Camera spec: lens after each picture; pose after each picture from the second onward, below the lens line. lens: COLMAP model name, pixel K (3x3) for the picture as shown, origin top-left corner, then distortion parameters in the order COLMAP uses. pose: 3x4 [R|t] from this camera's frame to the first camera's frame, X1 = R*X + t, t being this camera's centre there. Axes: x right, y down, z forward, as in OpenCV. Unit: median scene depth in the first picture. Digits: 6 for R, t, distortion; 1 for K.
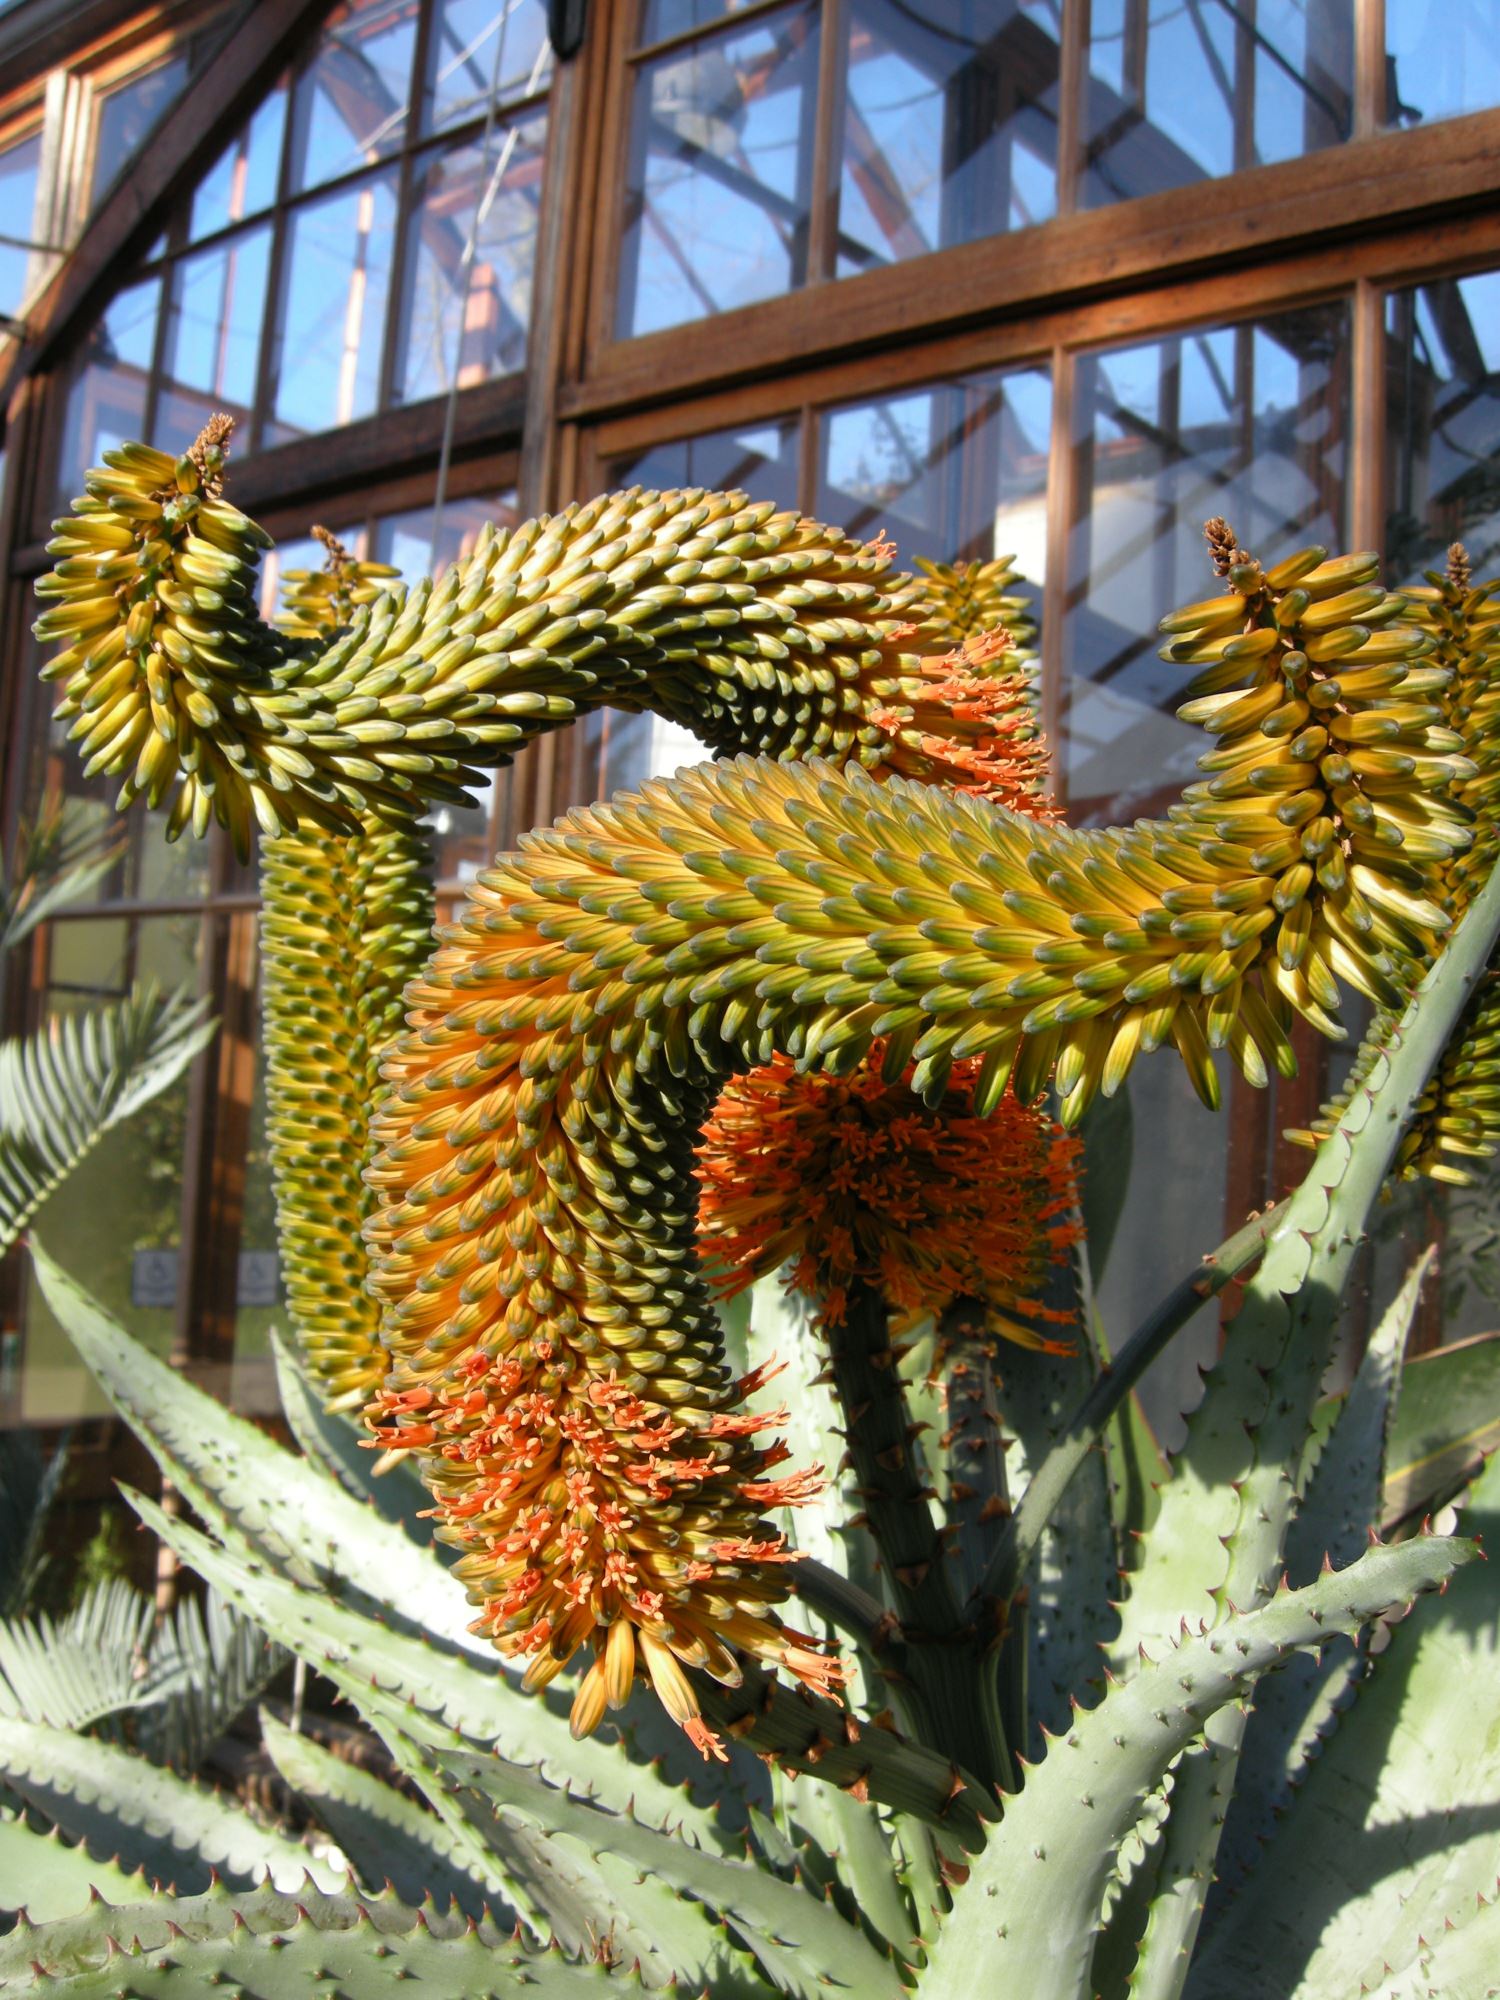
lens RADIAL K [[2045.6, 0, 731.9], [0, 2045.6, 1032.3], [0, 0, 1]] dist [-0.163779, 0.064261]
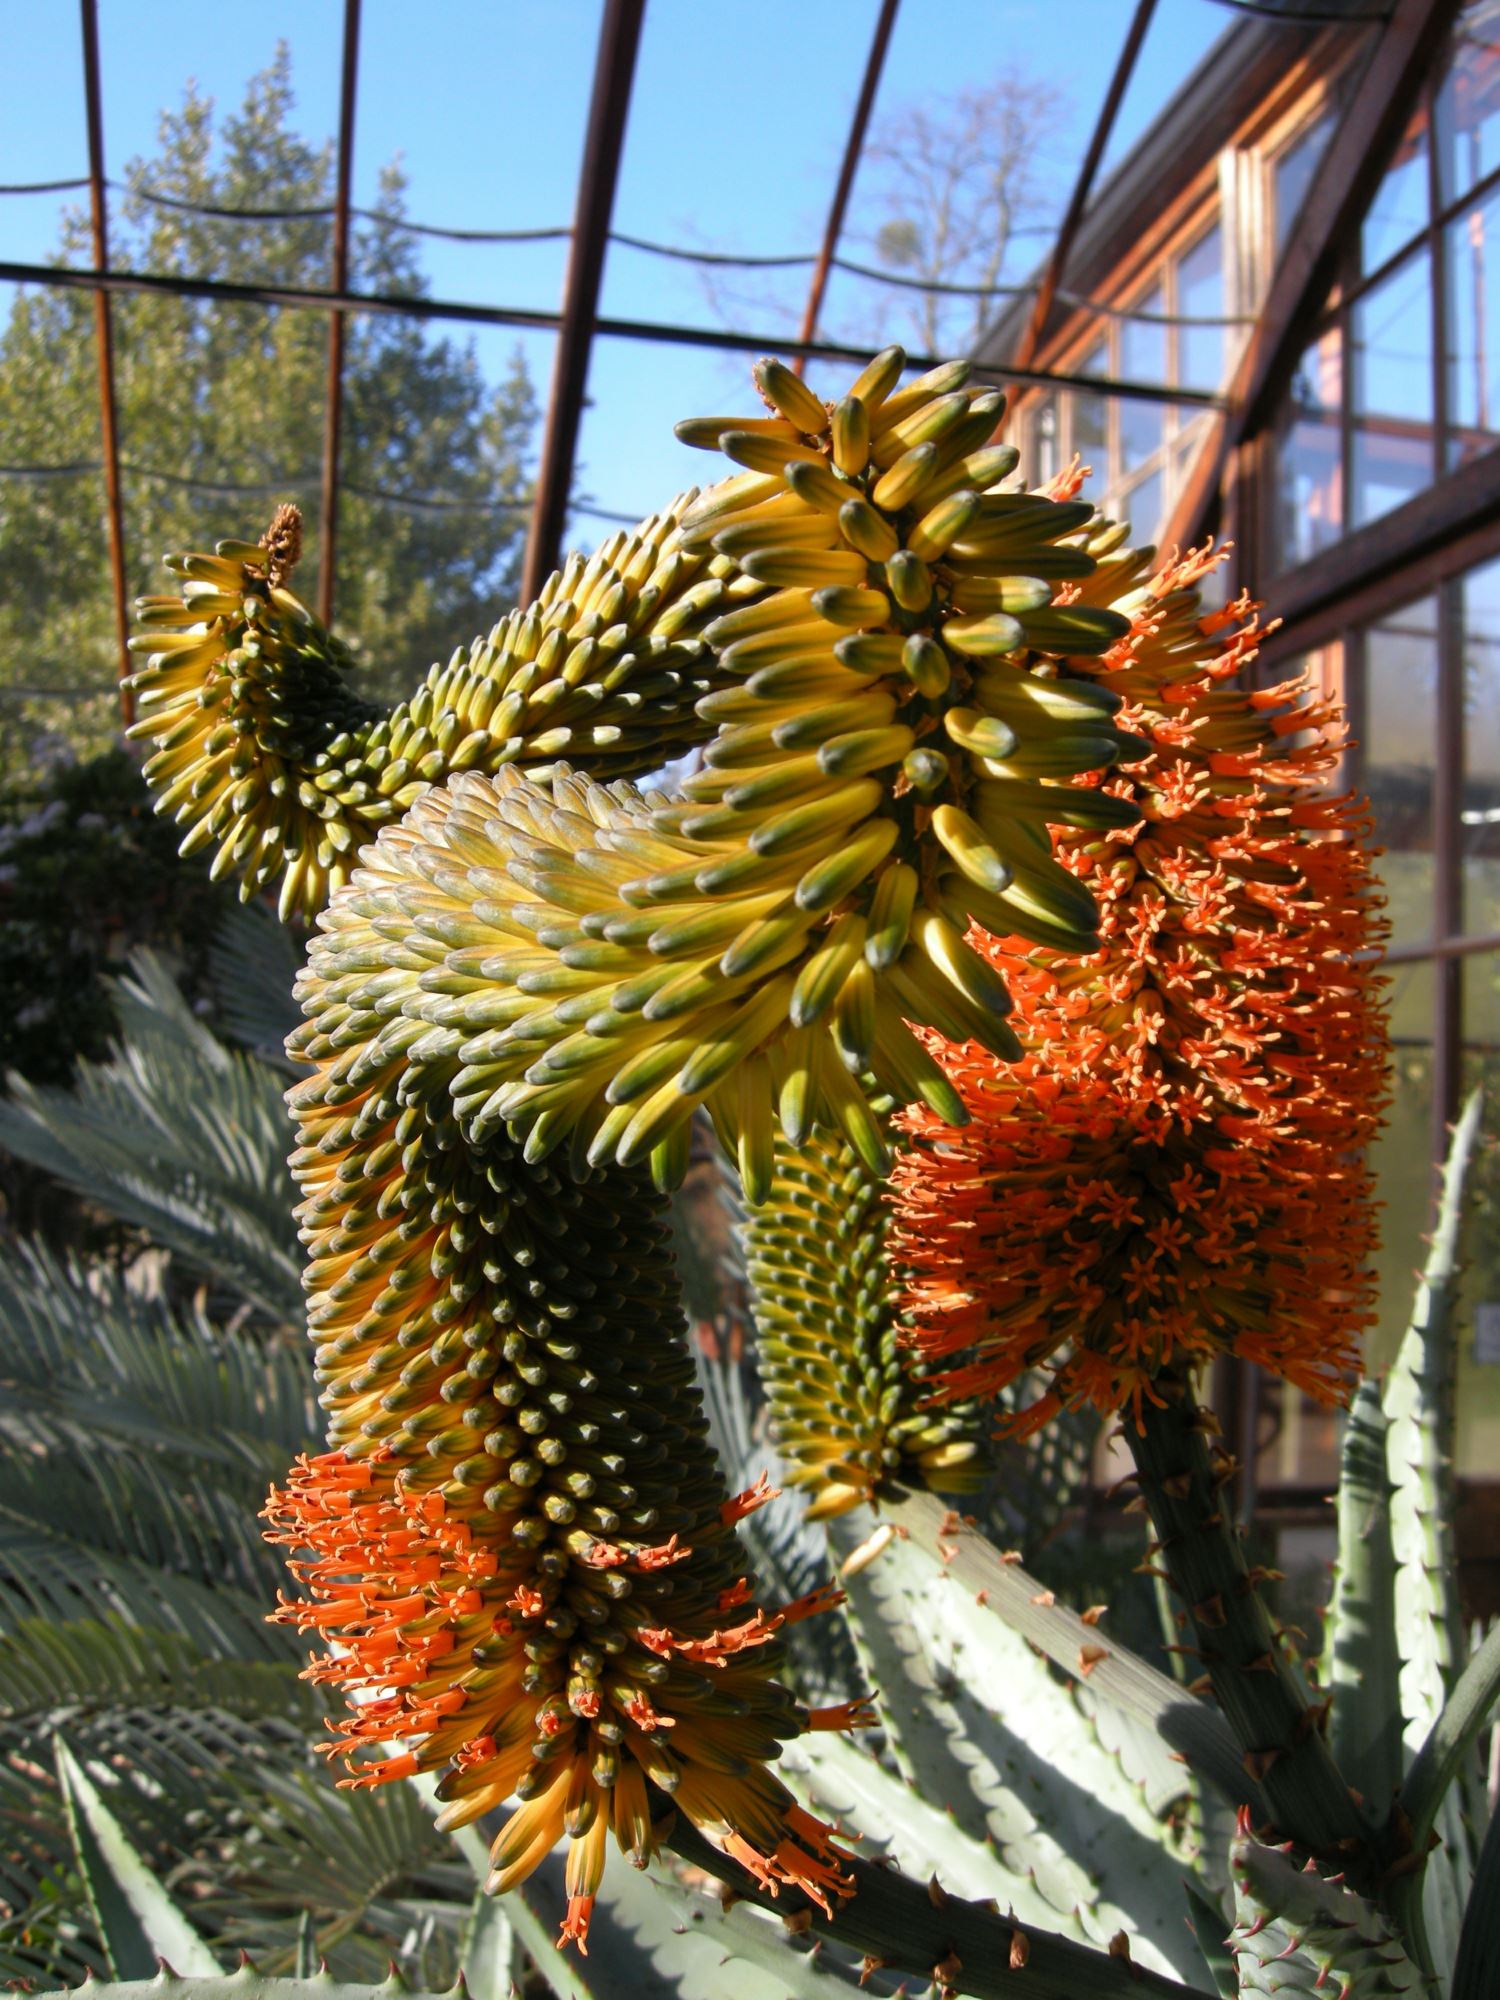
lens RADIAL K [[2042.6, 0, 751.8], [0, 2042.6, 965.3], [0, 0, 1]] dist [-0.169614, 0.071727]
pose [[0.781699, -0.085706, -0.617739, 0.501430], [0.048824, 0.995882, -0.076388, 0.013124], [0.621742, 0.029552, 0.782664, 0.322968]]
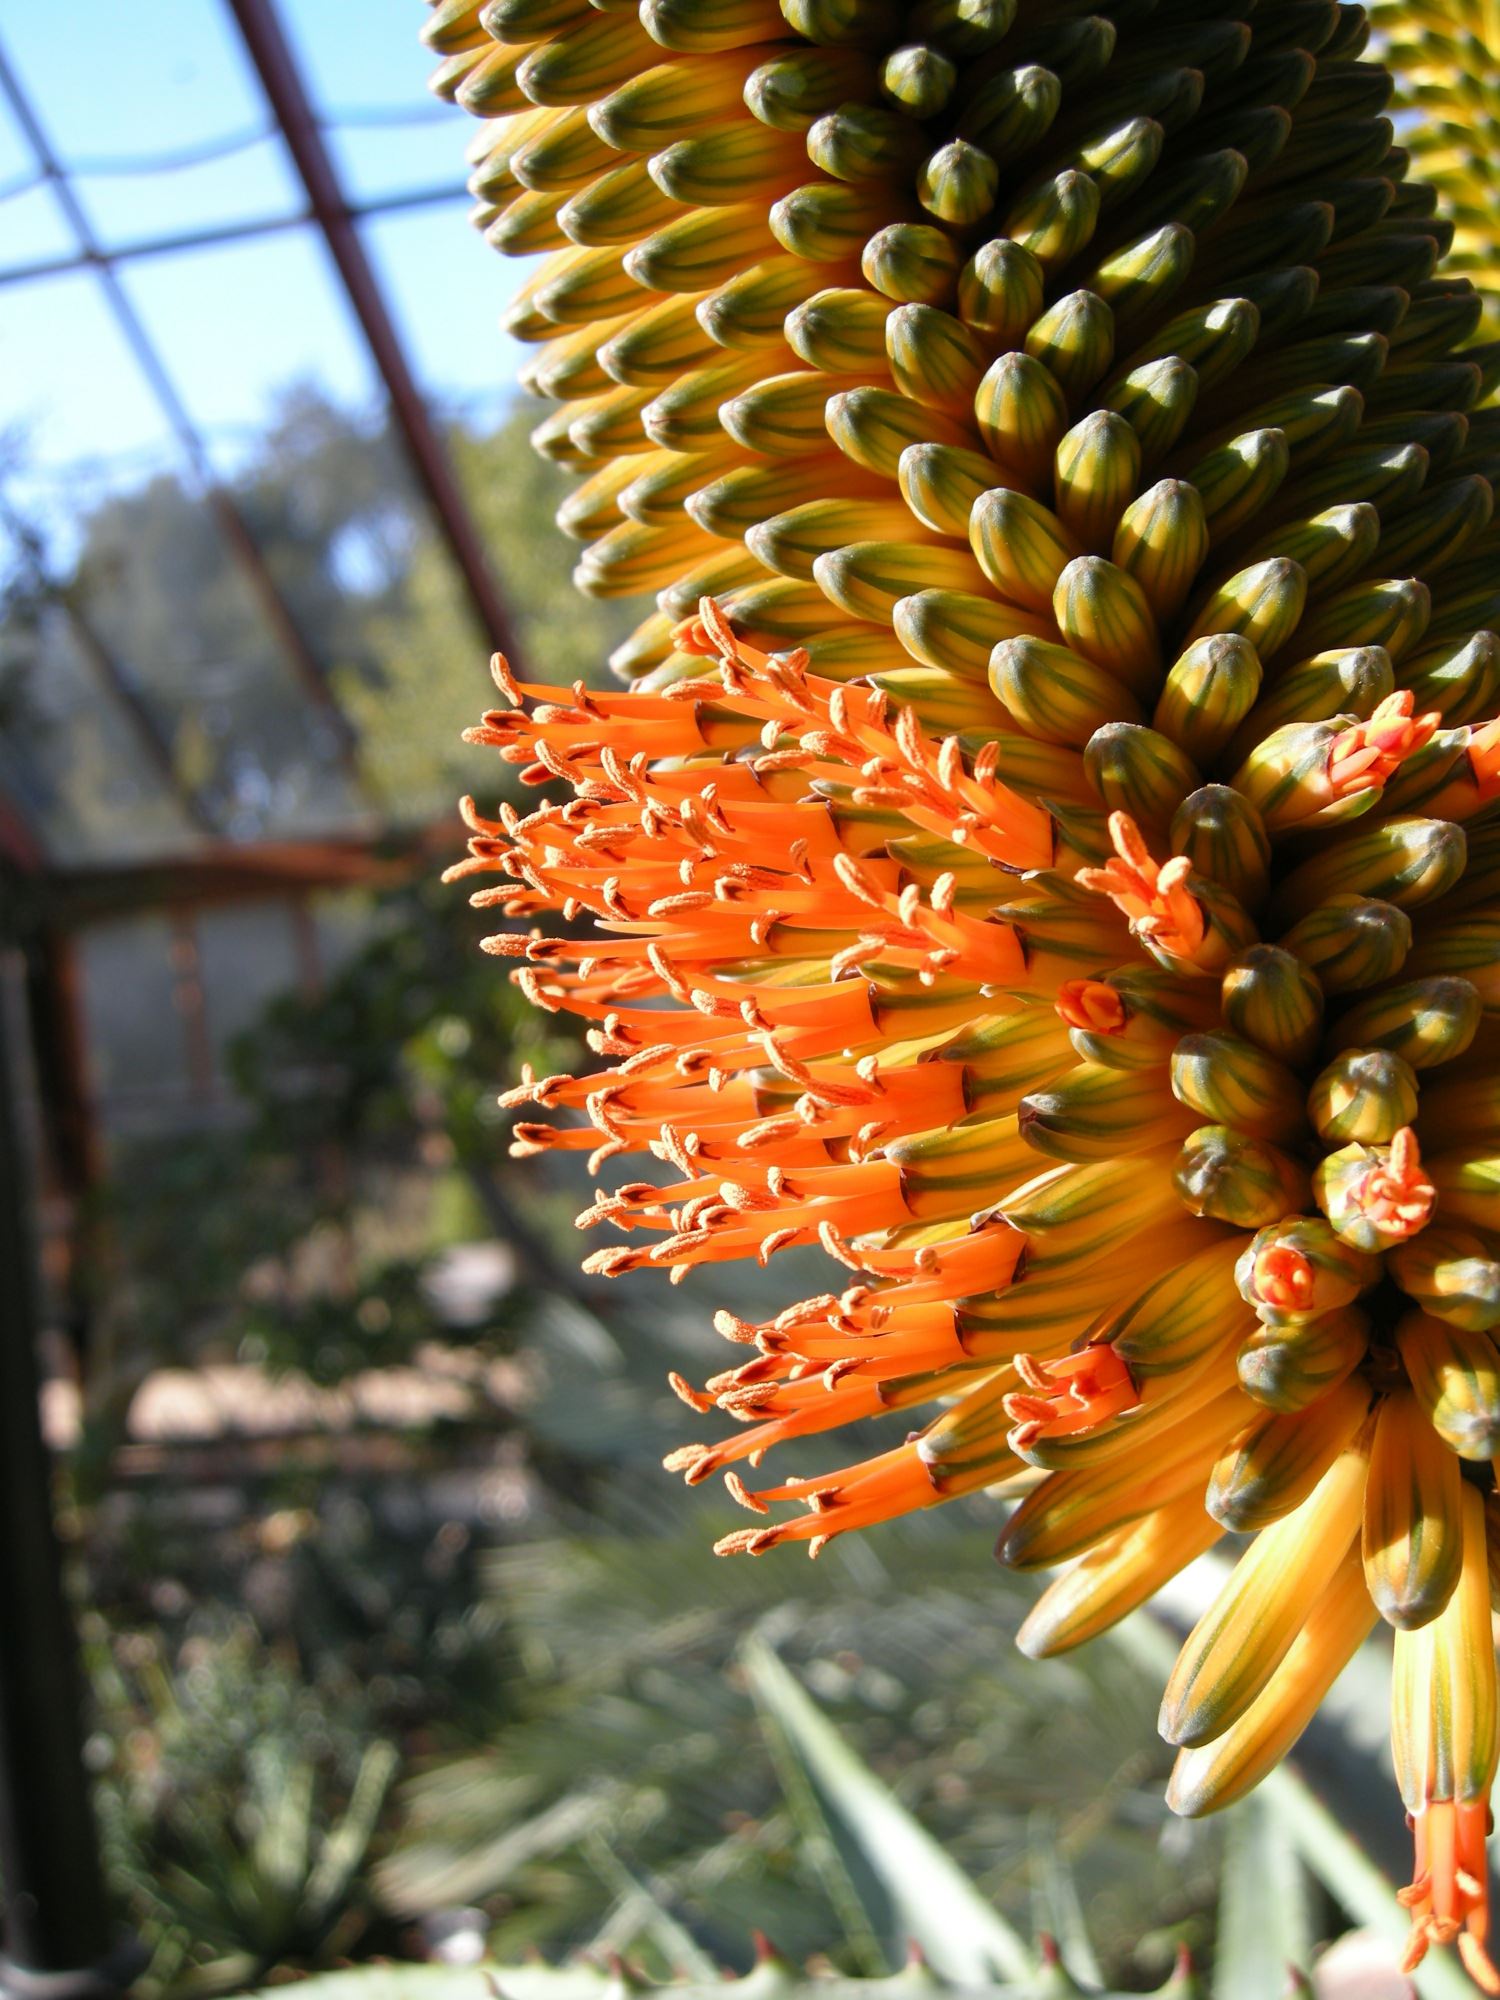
lens RADIAL K [[2042.6, 0, 751.8], [0, 2042.6, 965.3], [0, 0, 1]] dist [-0.169614, 0.071727]
pose [[0.536264, -0.163568, -0.828050, 0.148298], [0.196760, 0.978241, -0.065810, 0.192191], [0.820796, -0.127635, 0.556779, 0.667610]]
